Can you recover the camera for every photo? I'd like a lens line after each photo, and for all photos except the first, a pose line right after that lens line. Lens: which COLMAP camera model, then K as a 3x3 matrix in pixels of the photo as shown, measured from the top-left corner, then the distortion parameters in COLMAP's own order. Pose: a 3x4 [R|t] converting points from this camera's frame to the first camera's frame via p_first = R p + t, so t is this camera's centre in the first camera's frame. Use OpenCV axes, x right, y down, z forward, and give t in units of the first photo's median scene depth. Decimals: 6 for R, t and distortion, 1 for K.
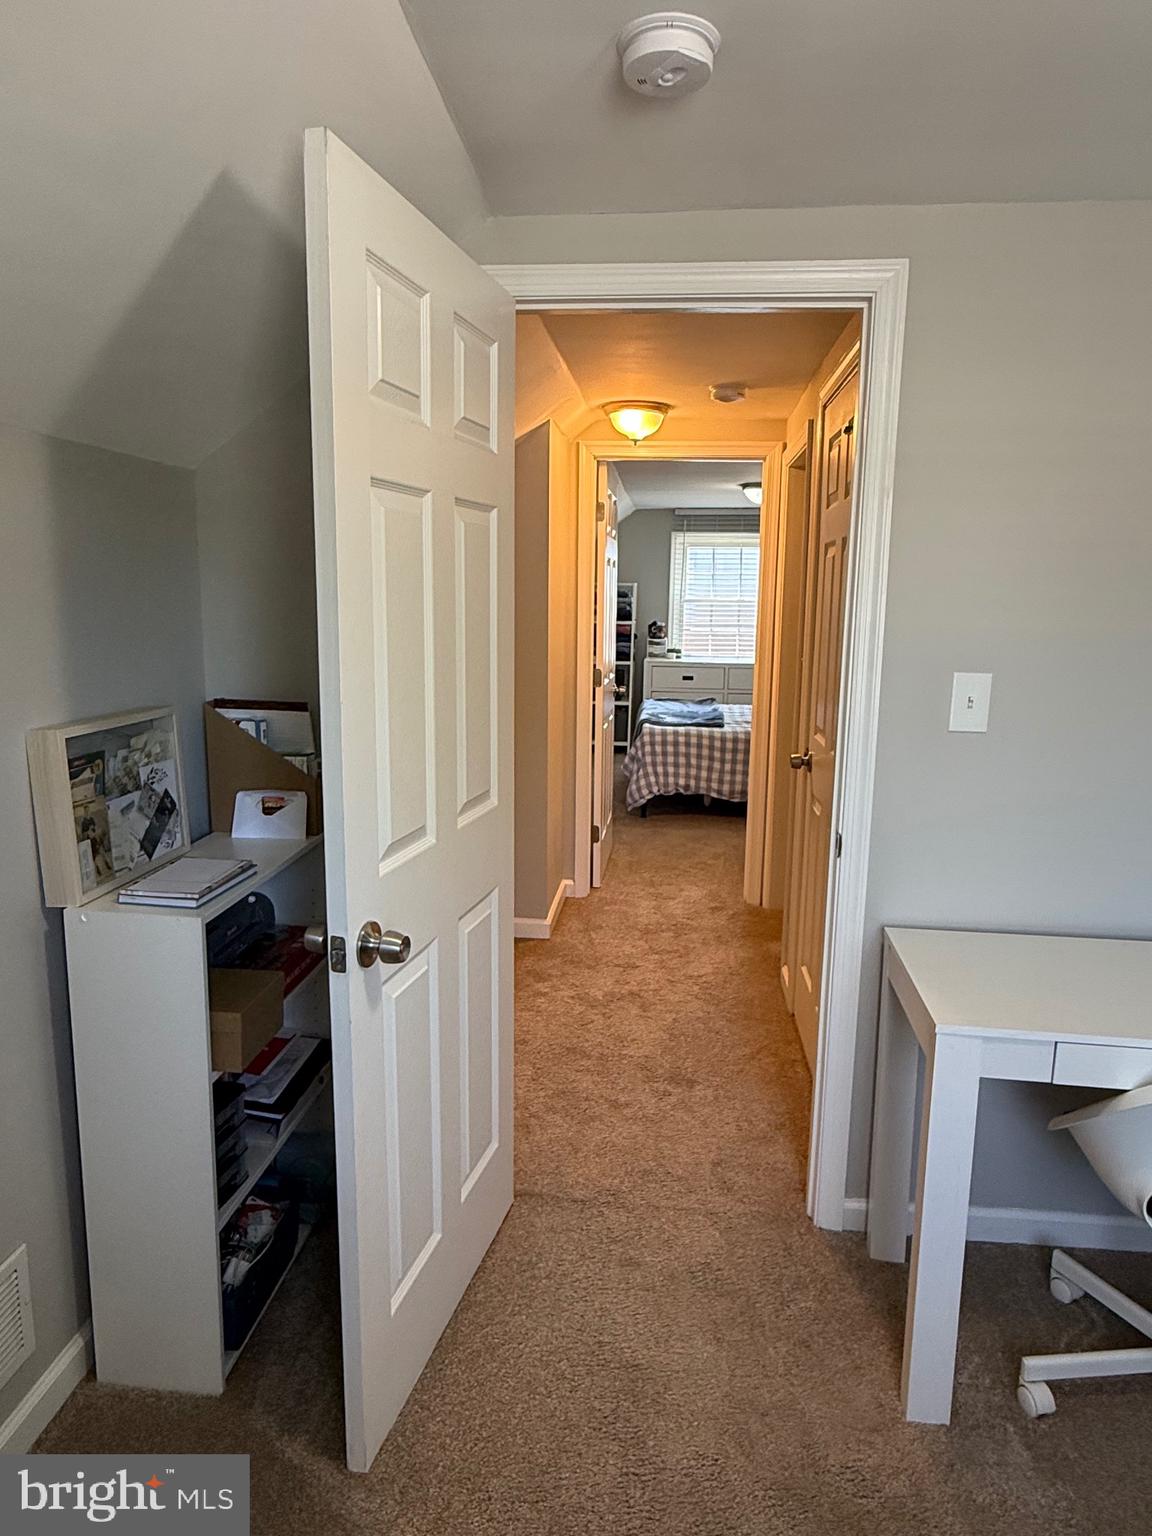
lens RADIAL K [[974.7, 0, 576.1], [0, 974.7, 768.8], [0, 0, 1]] dist [0.001636, -0.001214]
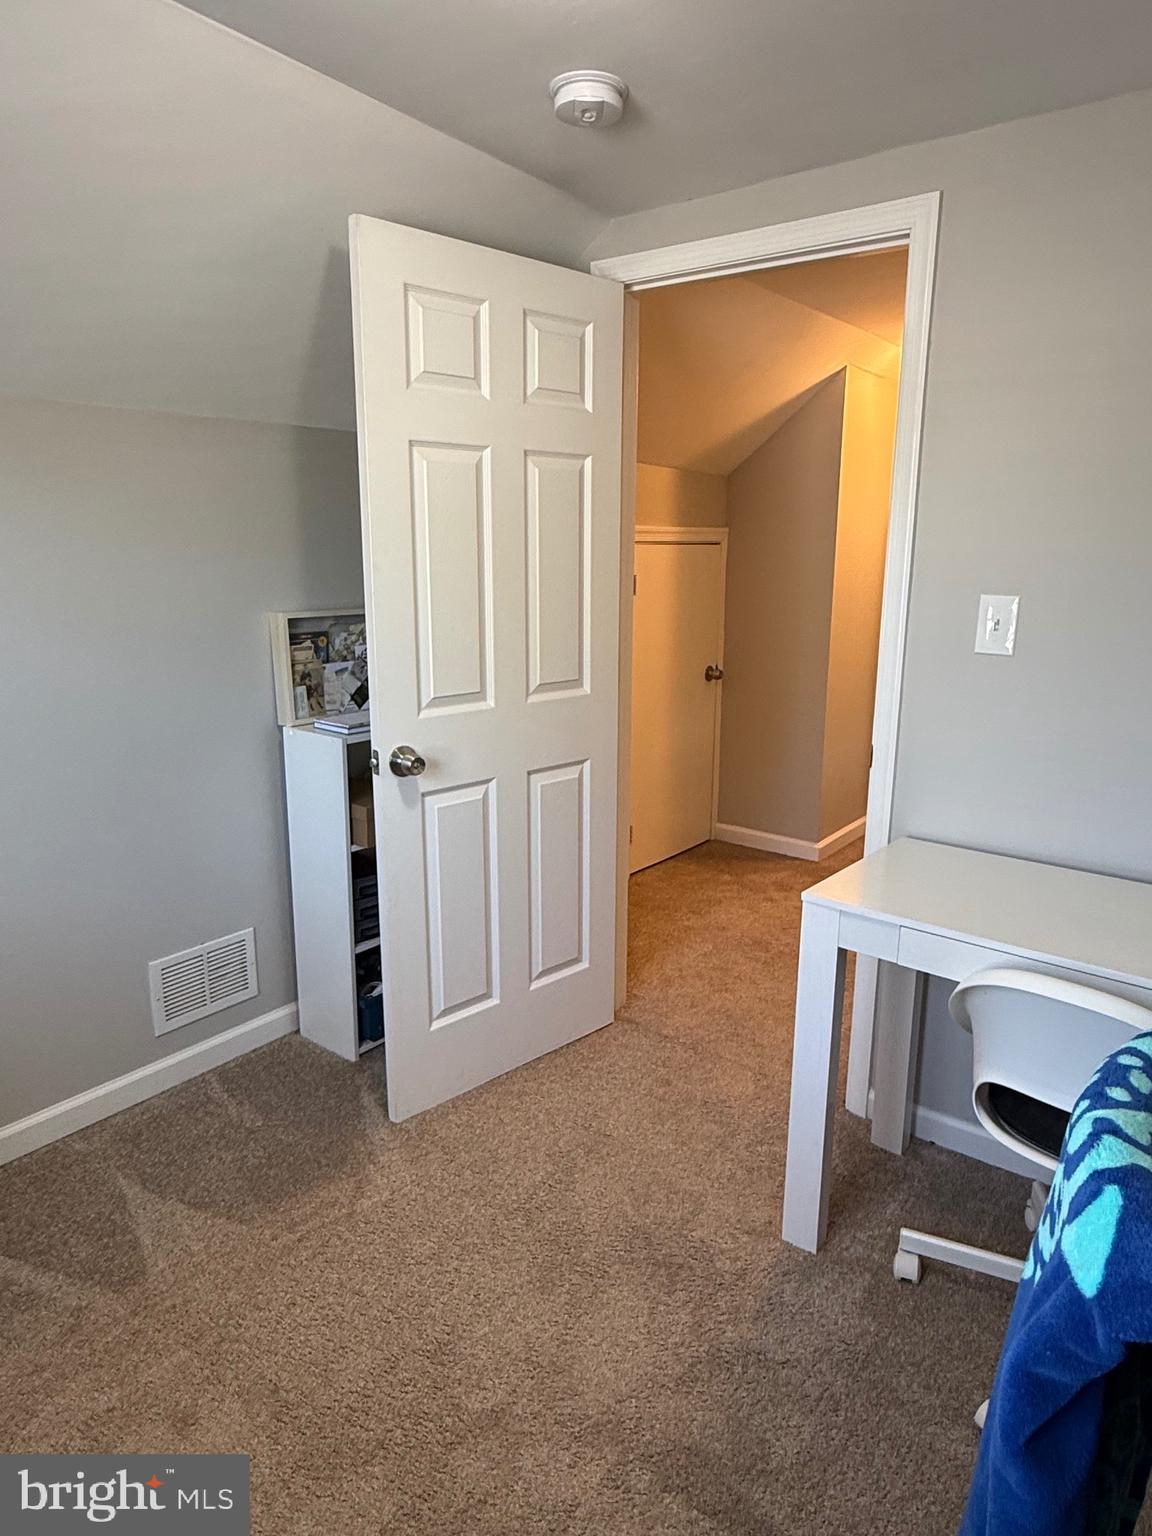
lens RADIAL K [[974.7, 0, 573.0], [0, 974.7, 768.6], [0, 0, 1]] dist [0.001636, -0.001214]
pose [[0.848208, 0.110387, -0.518032, 0.662610], [-0.088102, 0.993821, 0.067518, 0.058564], [0.522284, -0.011630, 0.852692, -0.106910]]
